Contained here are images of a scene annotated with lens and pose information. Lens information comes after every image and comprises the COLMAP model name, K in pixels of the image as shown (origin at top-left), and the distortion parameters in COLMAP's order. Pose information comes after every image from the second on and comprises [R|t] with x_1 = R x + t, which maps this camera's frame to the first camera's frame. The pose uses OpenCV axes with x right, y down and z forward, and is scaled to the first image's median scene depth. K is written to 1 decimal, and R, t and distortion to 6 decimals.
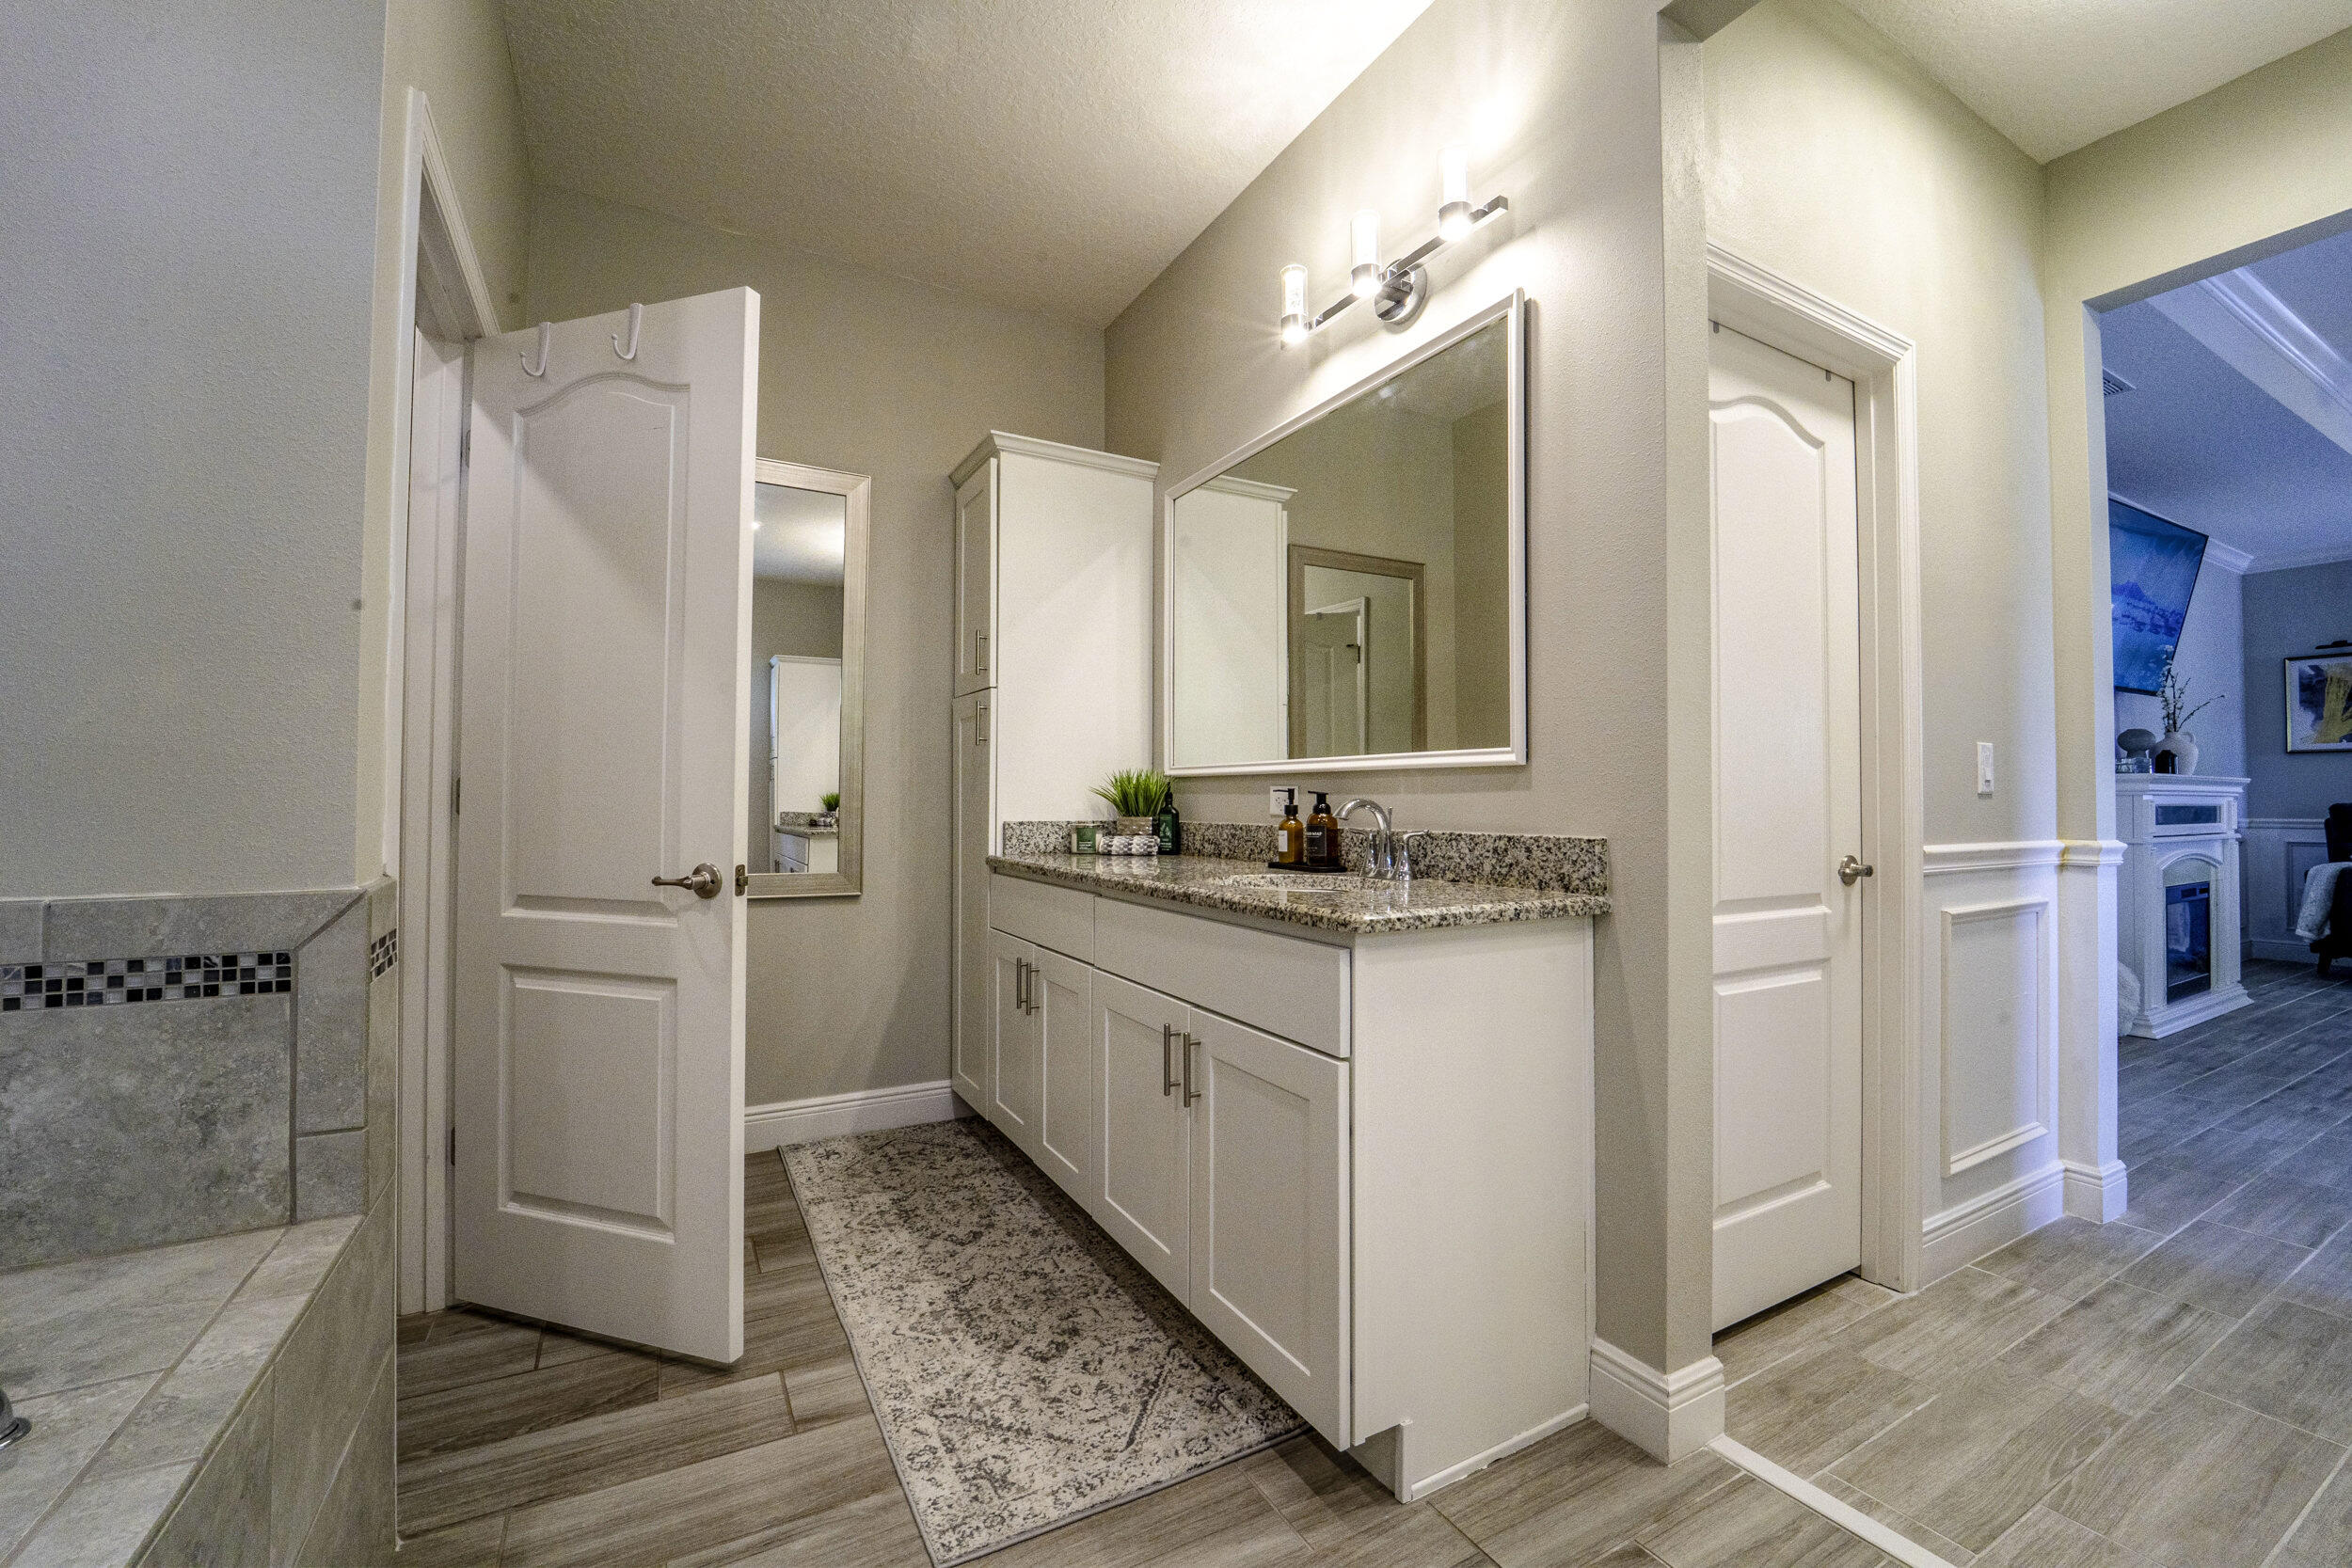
lens RADIAL K [[1005.9, 0, 1201.0], [0, 1005.9, 783.3], [0, 0, 1]] dist [-0.006026, 0.000970]
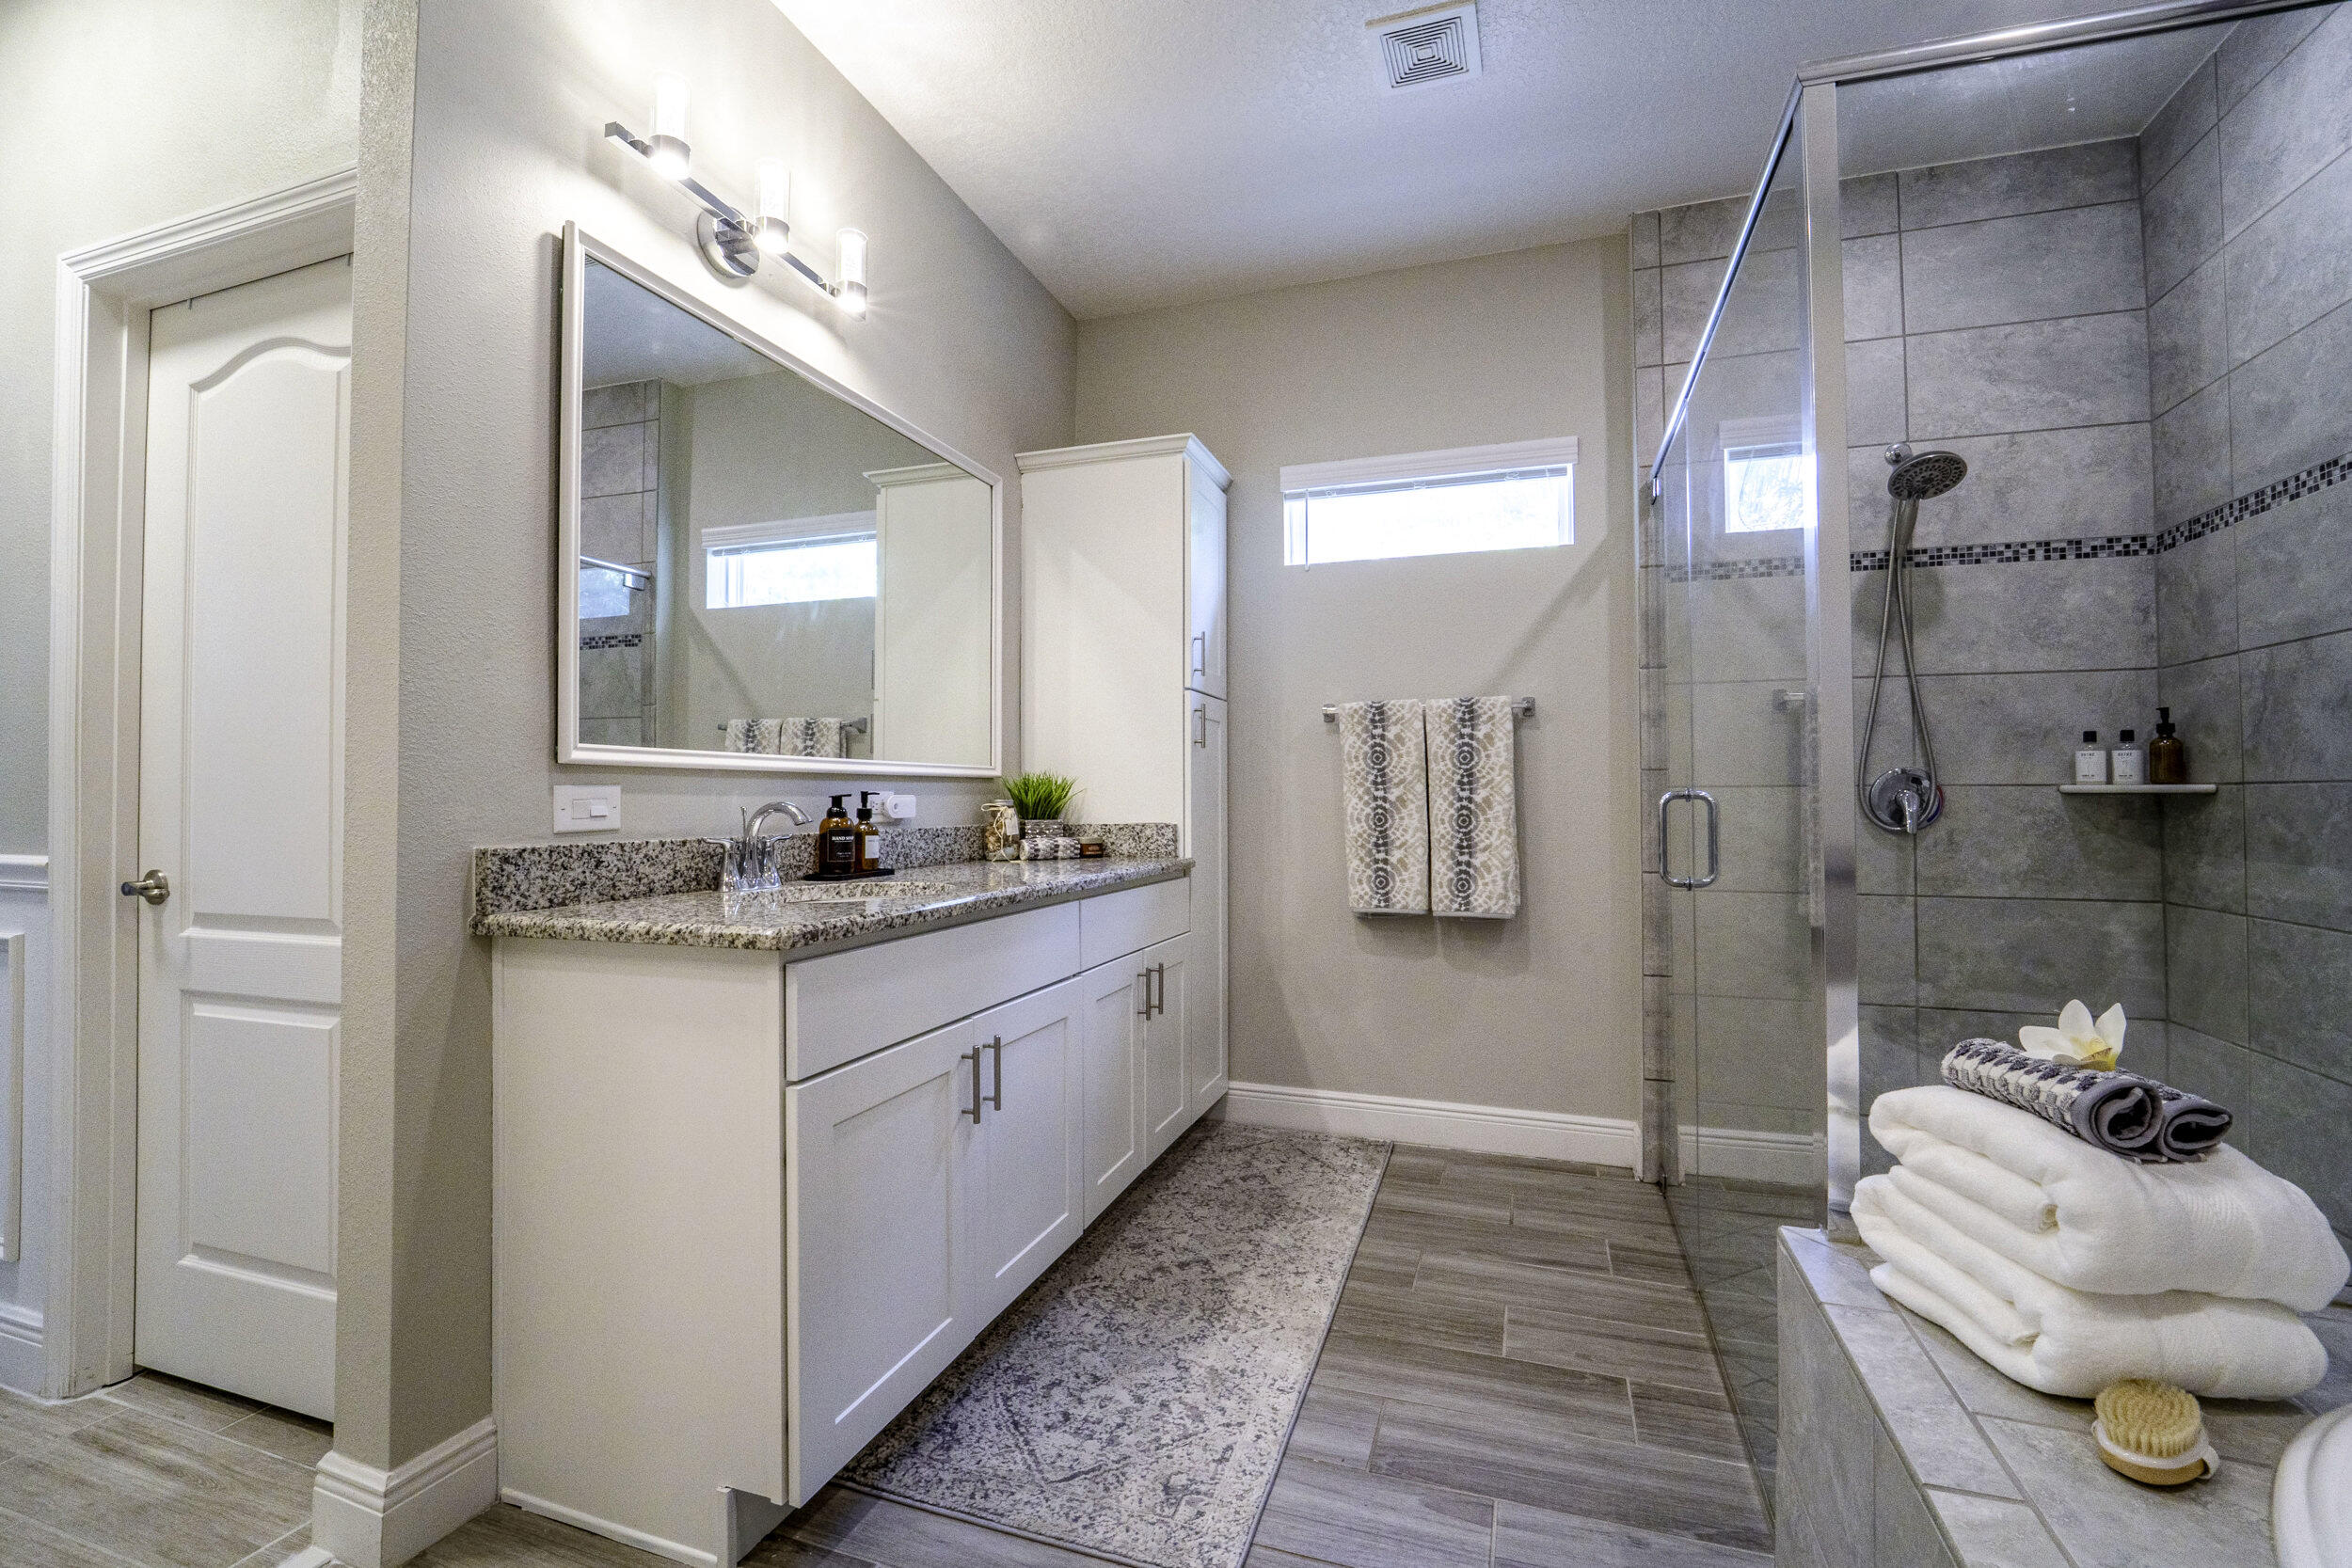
lens RADIAL K [[1005.9, 0, 1115.5], [0, 1005.9, 776.8], [0, 0, 1]] dist [-0.006026, 0.000970]
pose [[-0.634756, 0.014602, 0.772575, -0.788111], [-0.009323, 0.999604, -0.026553, 0.014711], [-0.772657, -0.024058, -0.634368, 1.423728]]
